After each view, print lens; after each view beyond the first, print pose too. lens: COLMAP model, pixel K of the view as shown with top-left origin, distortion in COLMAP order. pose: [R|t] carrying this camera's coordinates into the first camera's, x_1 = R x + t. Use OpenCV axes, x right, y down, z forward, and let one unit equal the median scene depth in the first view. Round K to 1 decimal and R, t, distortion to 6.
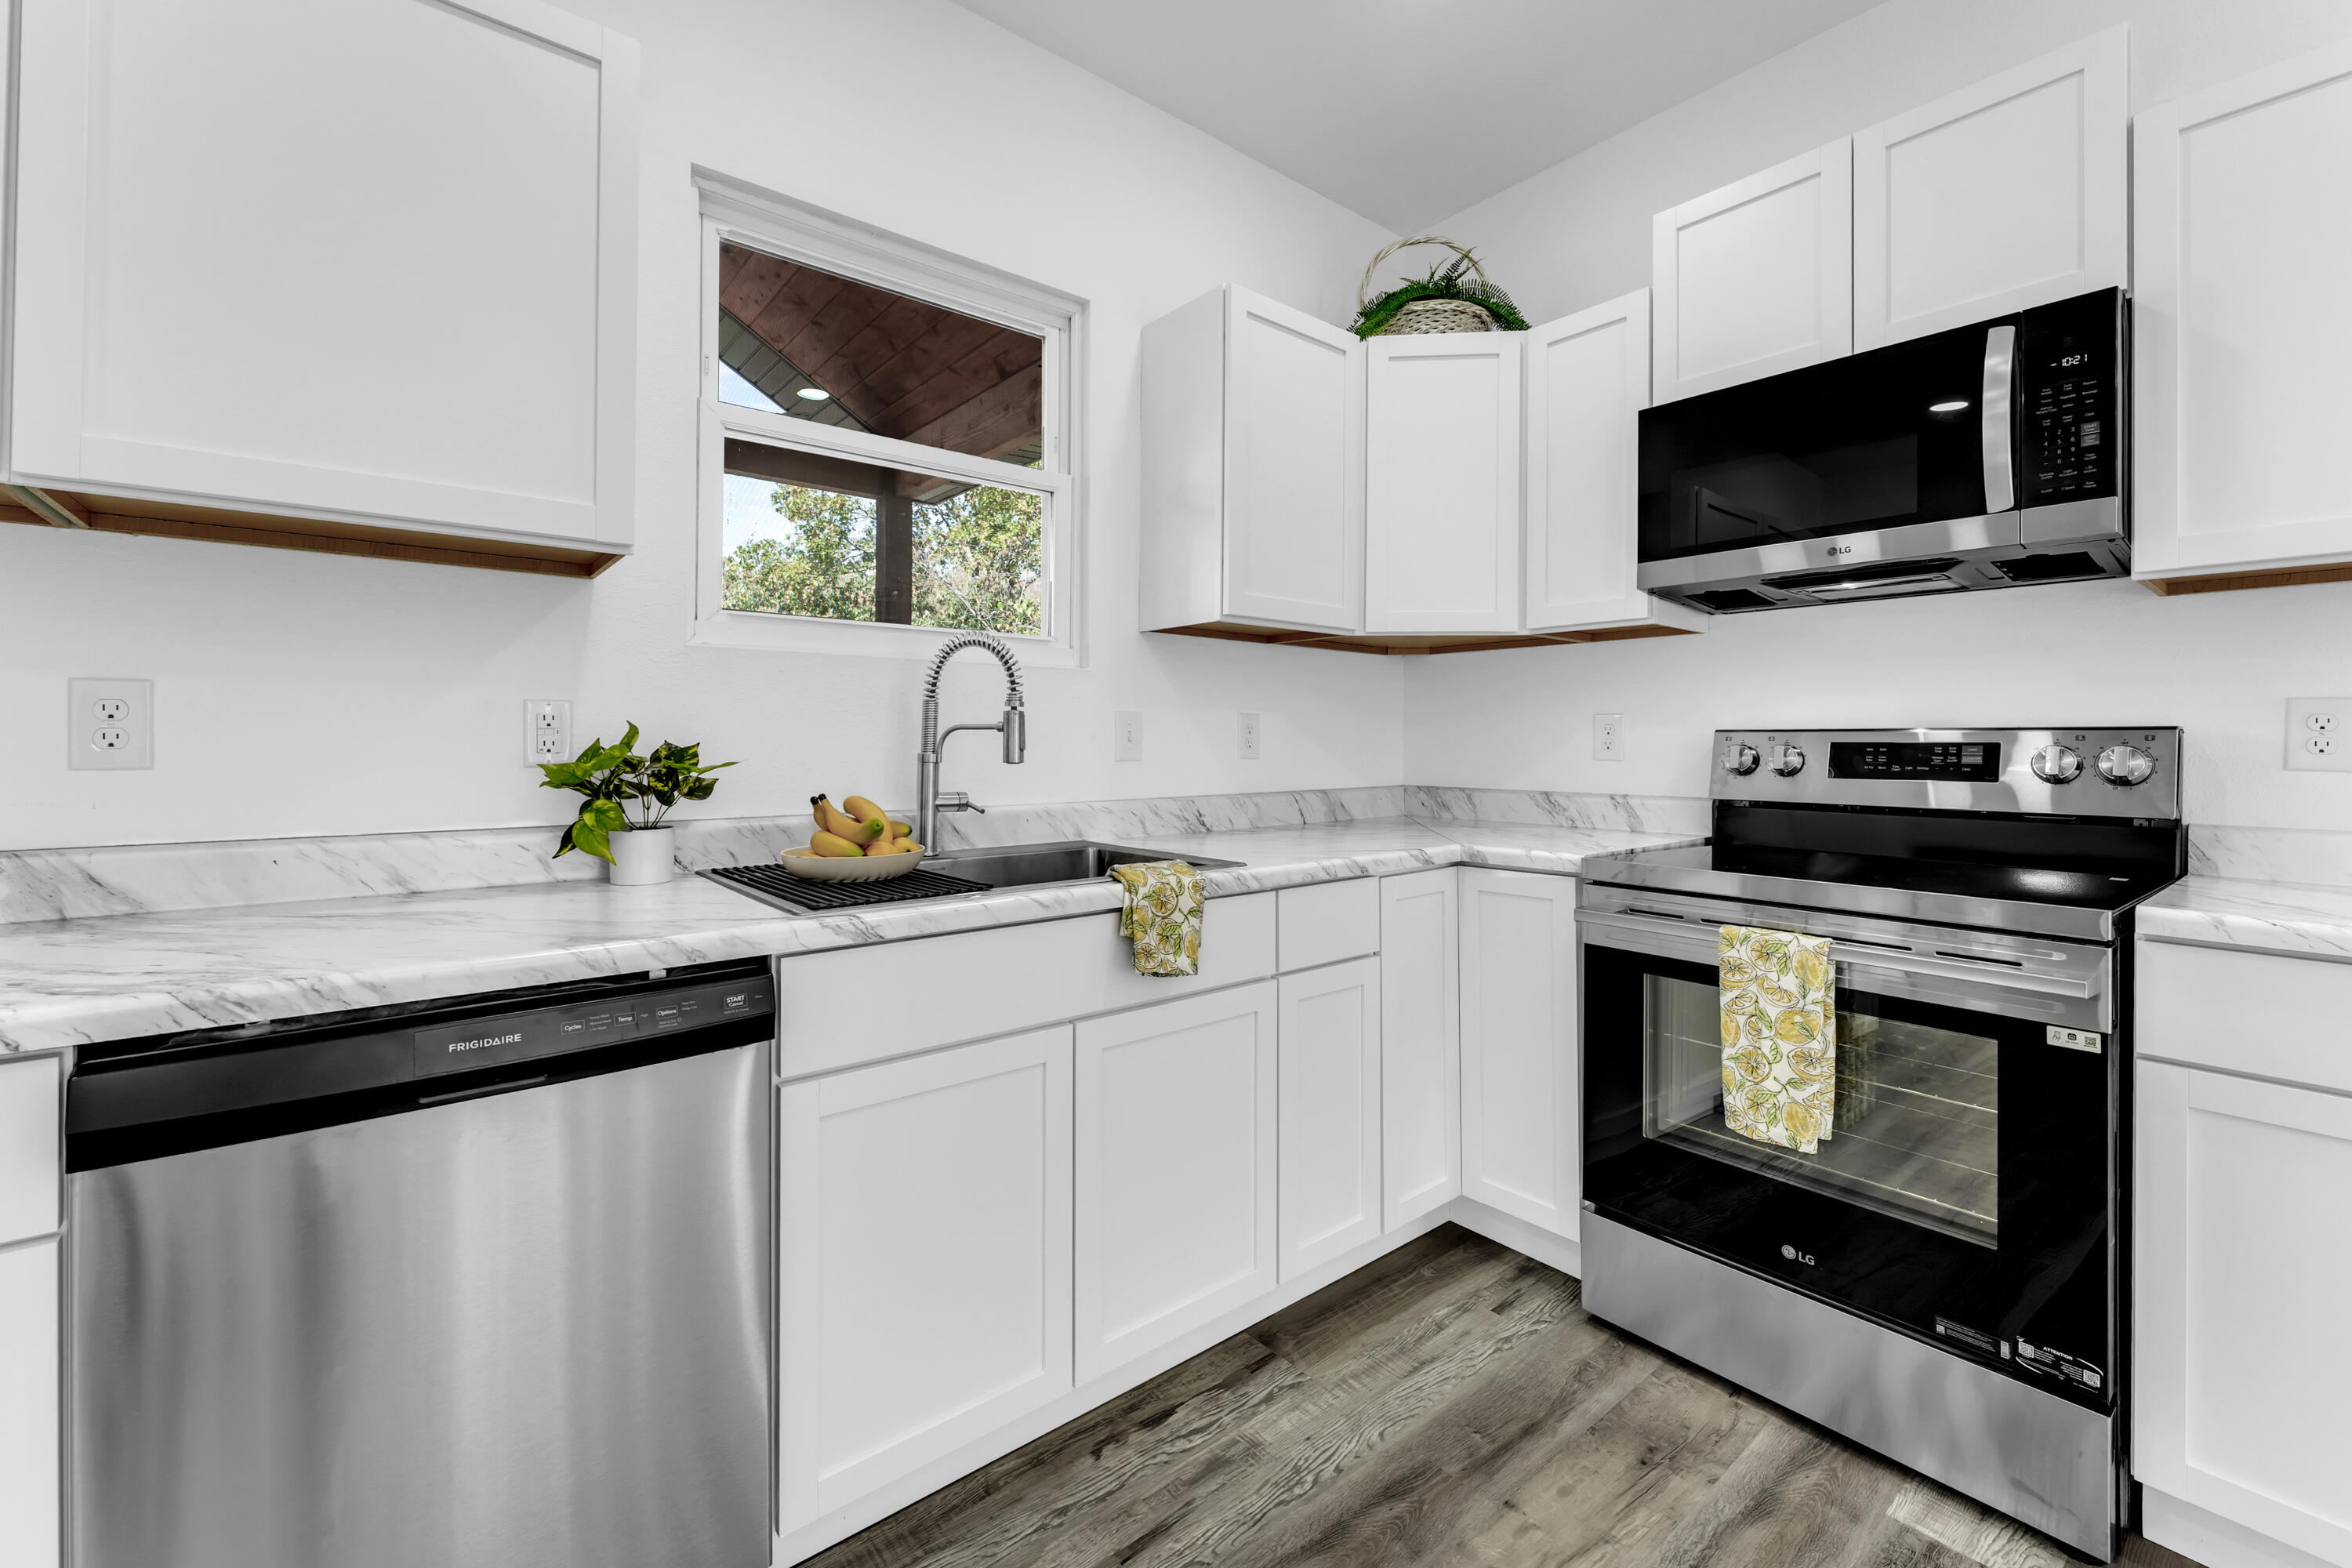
lens RADIAL K [[964.6, 0, 1163.5], [0, 964.6, 734.2], [0, 0, 1]] dist [-0.000047, 0.000086]
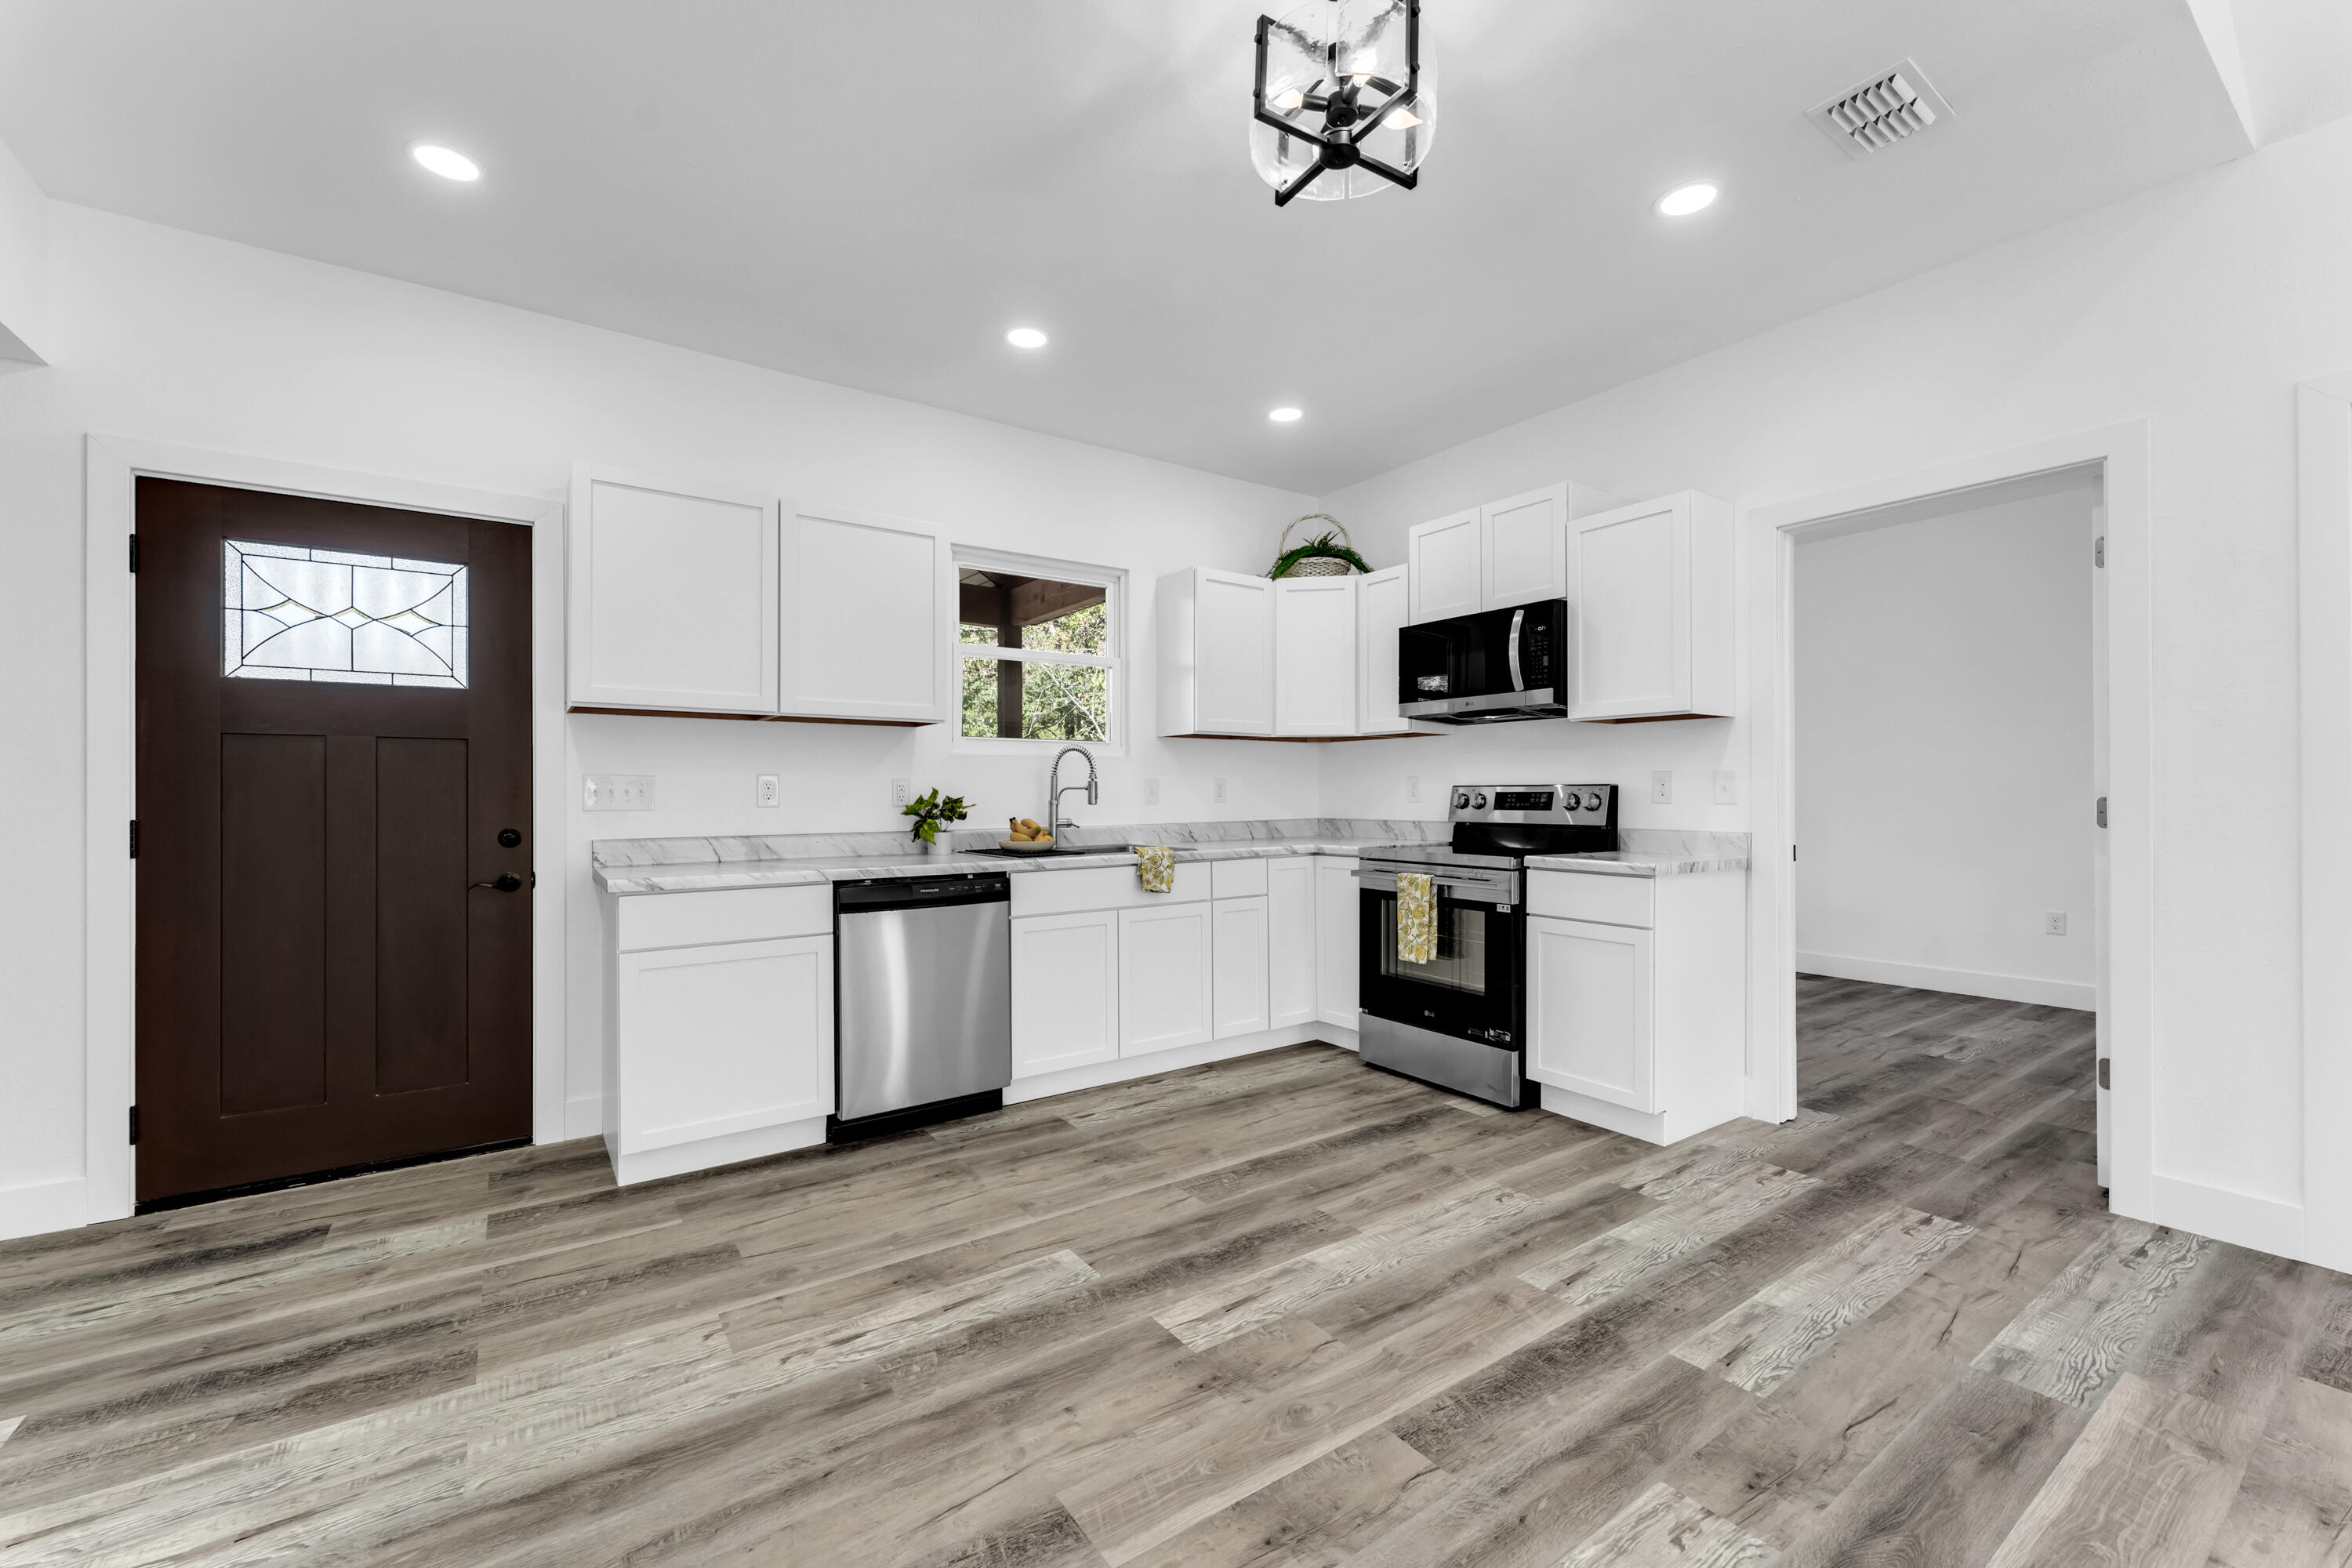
lens RADIAL K [[944.2, 0, 1171.9], [0, 944.2, 787.7], [0, 0, 1]] dist [-0.001571, 0.000052]
pose [[0.997538, -0.007782, -0.069694, 0.181862], [0.007955, 0.999966, 0.002205, -0.012157], [0.069675, -0.002754, 0.997566, -1.176805]]
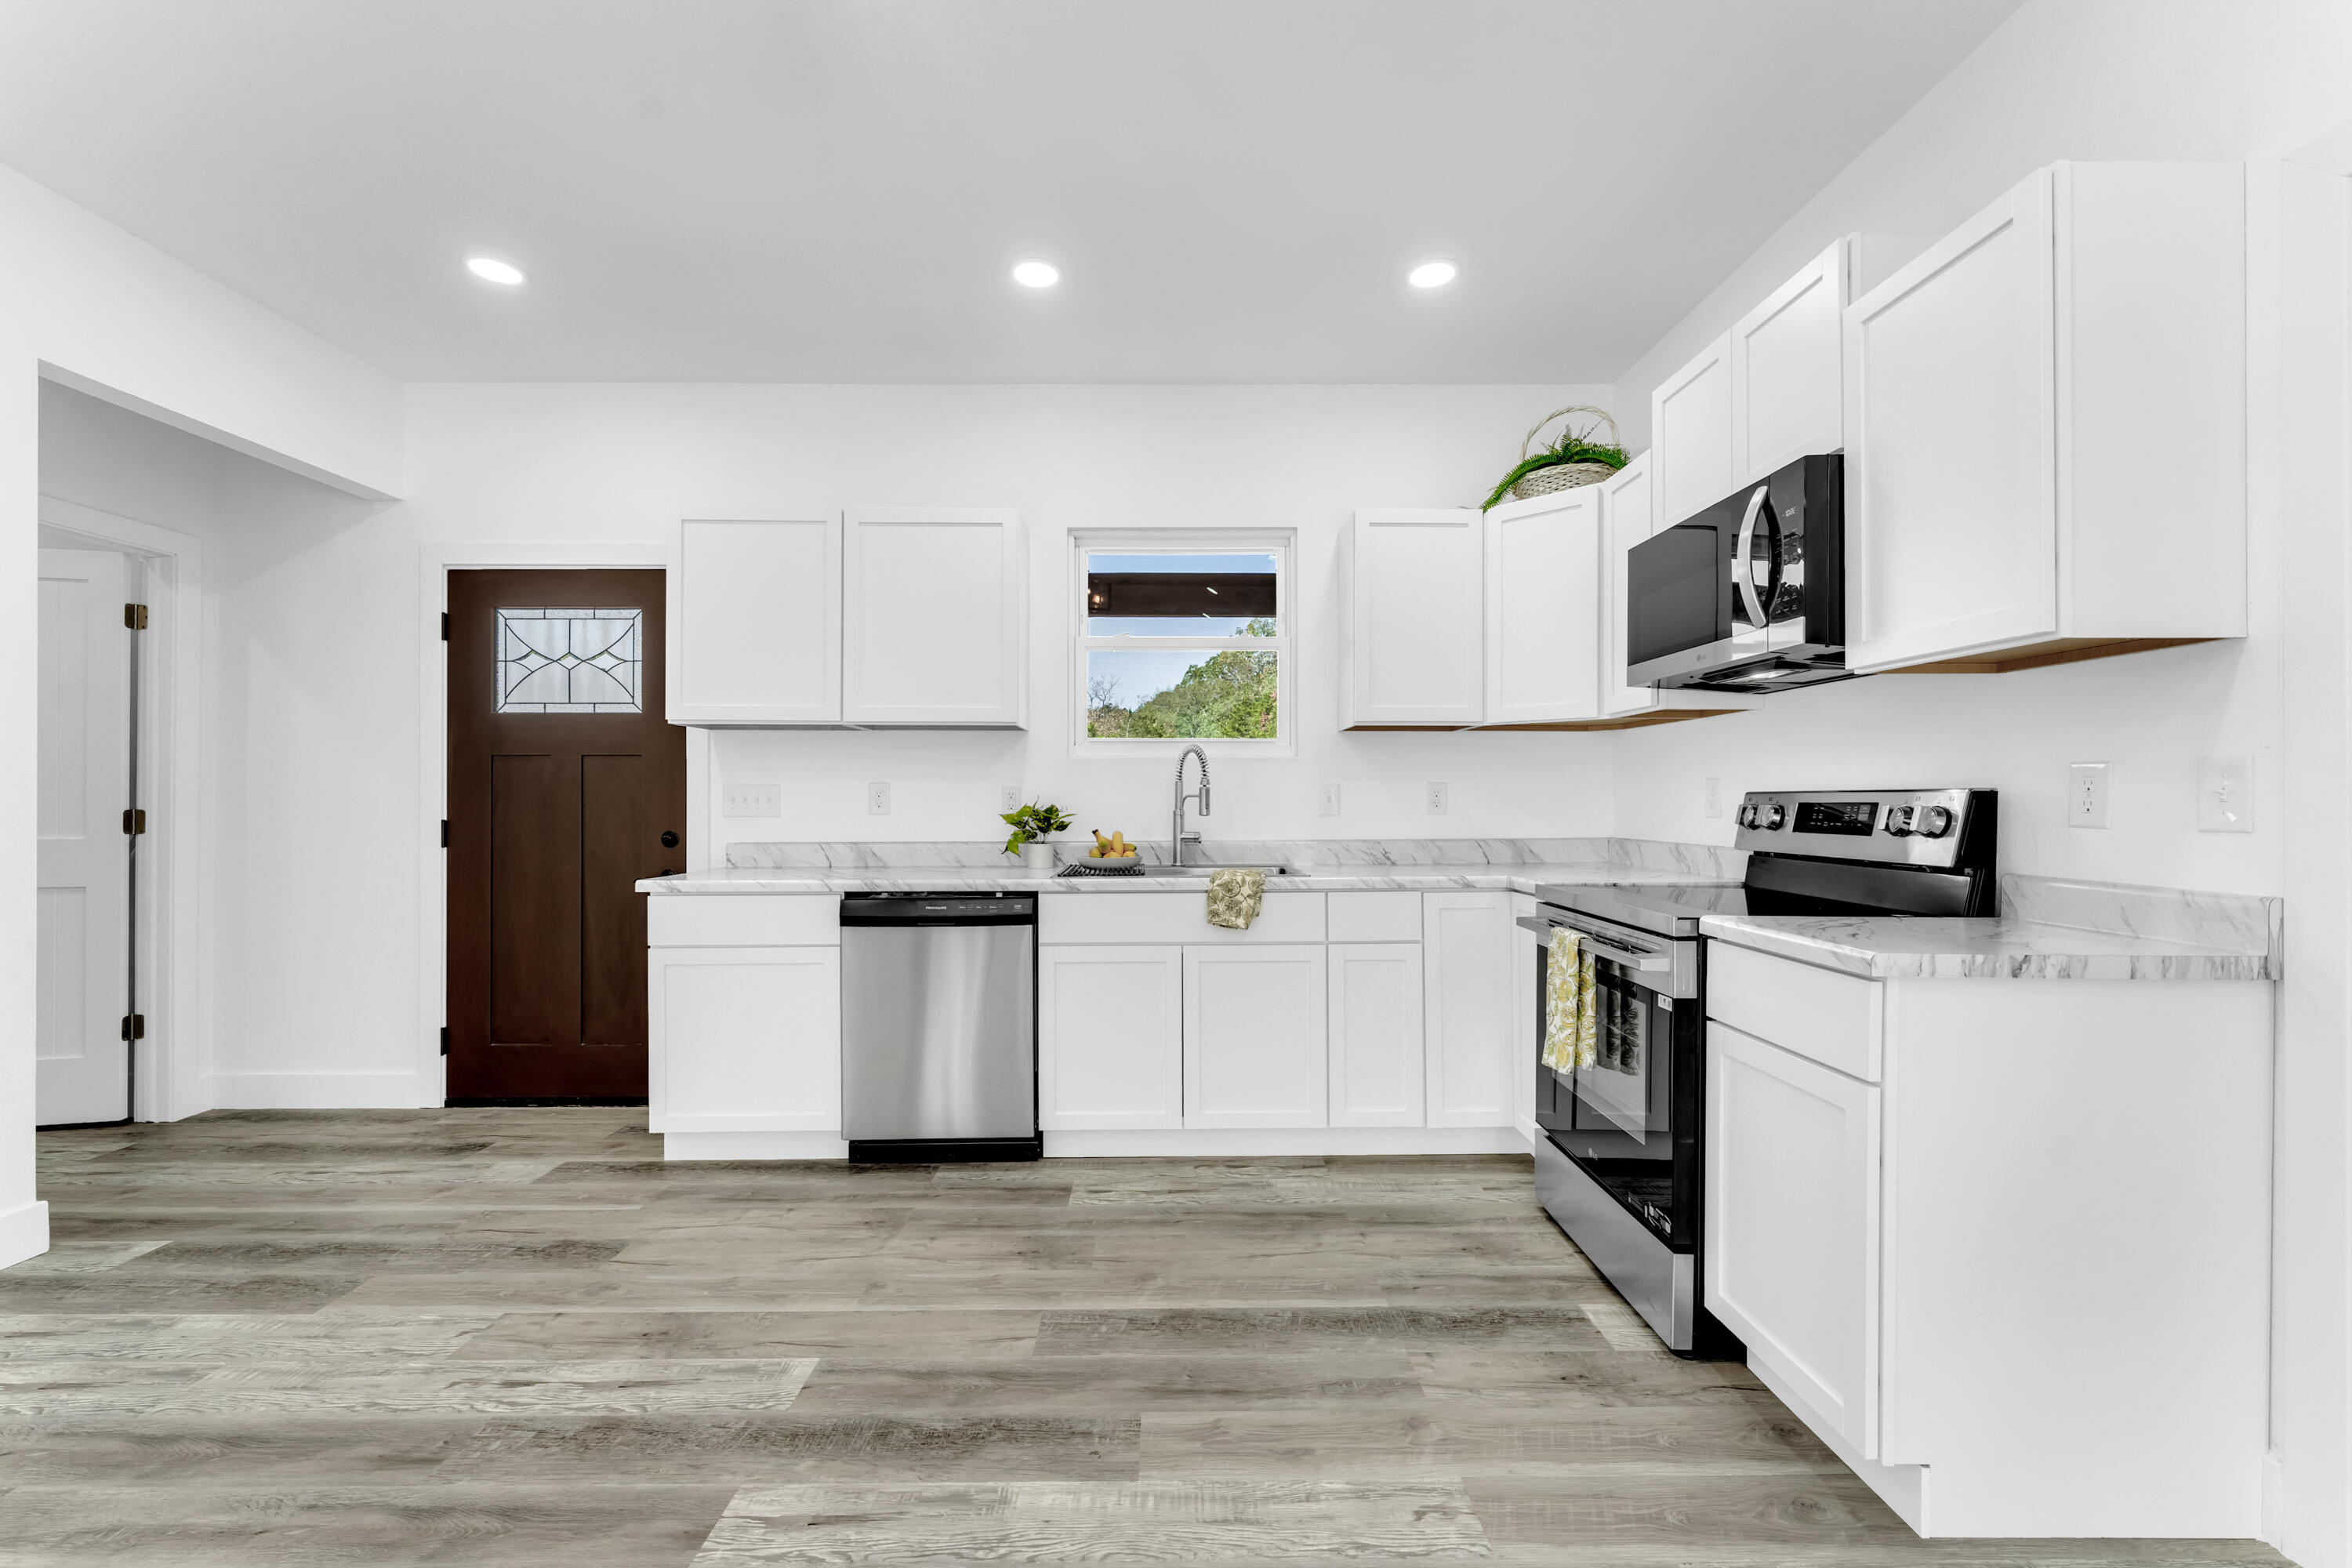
lens RADIAL K [[953.1, 0, 1174.8], [0, 953.1, 794.2], [0, 0, 1]] dist [-0.000250, 0.000019]
pose [[0.785469, -0.008481, -0.618843, 0.951238], [0.009475, 0.999954, -0.001678, -0.008261], [0.618829, -0.004546, 0.785513, -0.472259]]
